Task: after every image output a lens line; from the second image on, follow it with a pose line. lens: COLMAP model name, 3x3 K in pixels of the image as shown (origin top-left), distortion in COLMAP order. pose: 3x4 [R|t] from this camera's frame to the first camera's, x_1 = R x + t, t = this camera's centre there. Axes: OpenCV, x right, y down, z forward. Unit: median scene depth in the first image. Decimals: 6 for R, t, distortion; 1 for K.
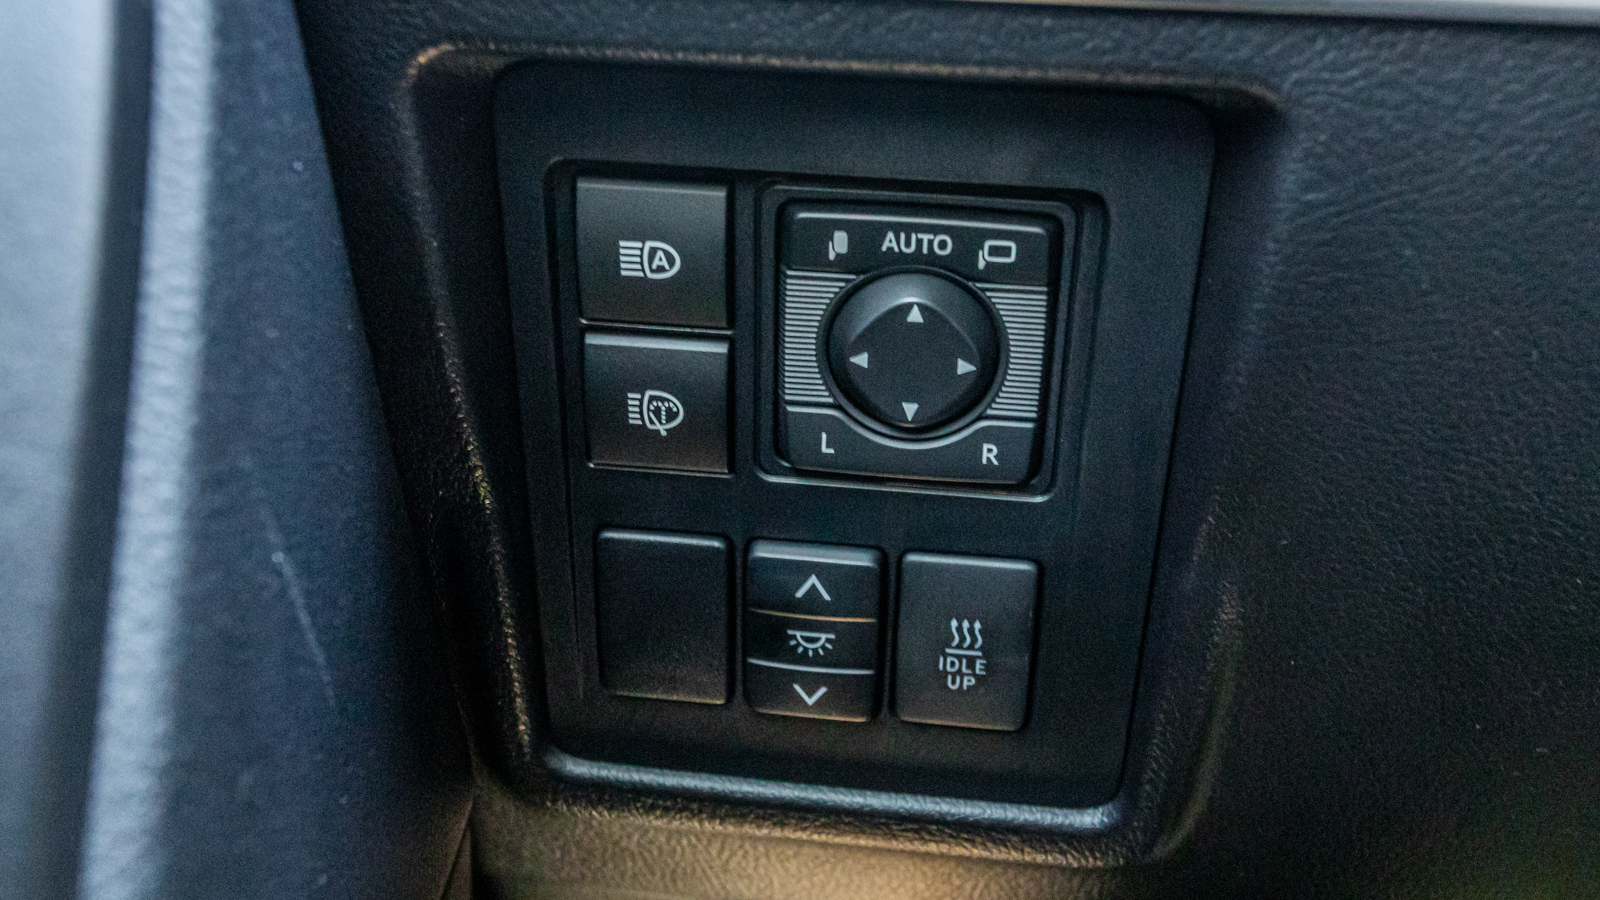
lens RADIAL K [[1464.7, 0, 799.6], [0, 1464.7, 469.5], [0, 0, 1]] dist [0.004517, 0.004075]
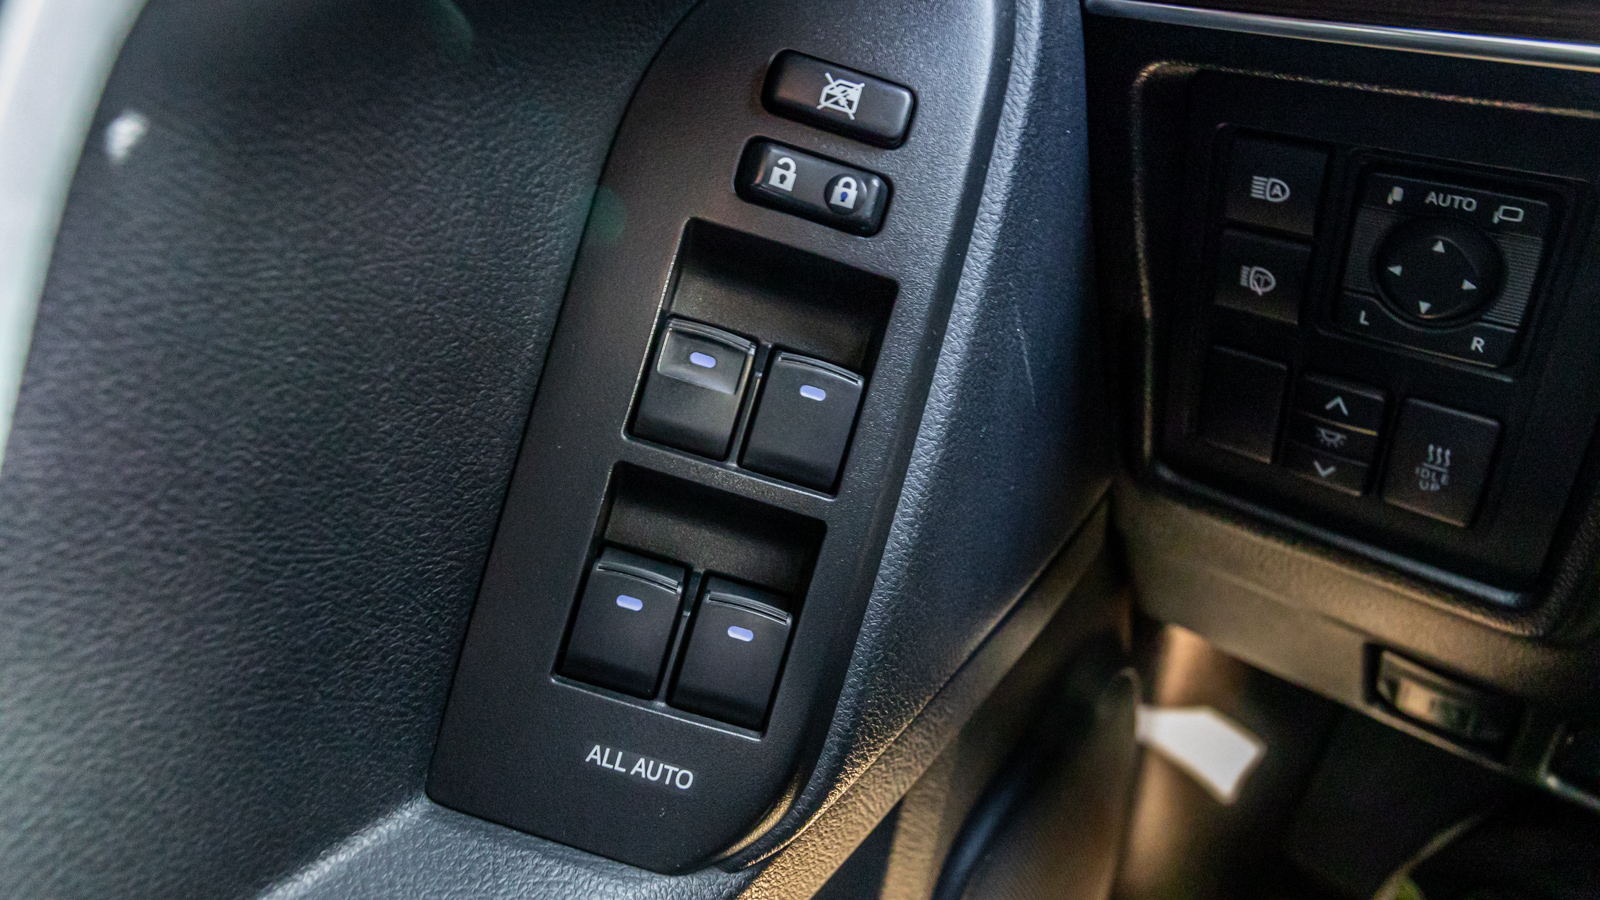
lens RADIAL K [[1464.7, 0, 799.6], [0, 1464.7, 469.5], [0, 0, 1]] dist [0.004517, 0.004075]
pose [[0.830422, 0.243261, -0.501222, 0.348354], [-0.149648, 0.963972, 0.219915, -0.117665], [0.536661, -0.107616, 0.836907, -0.677830]]
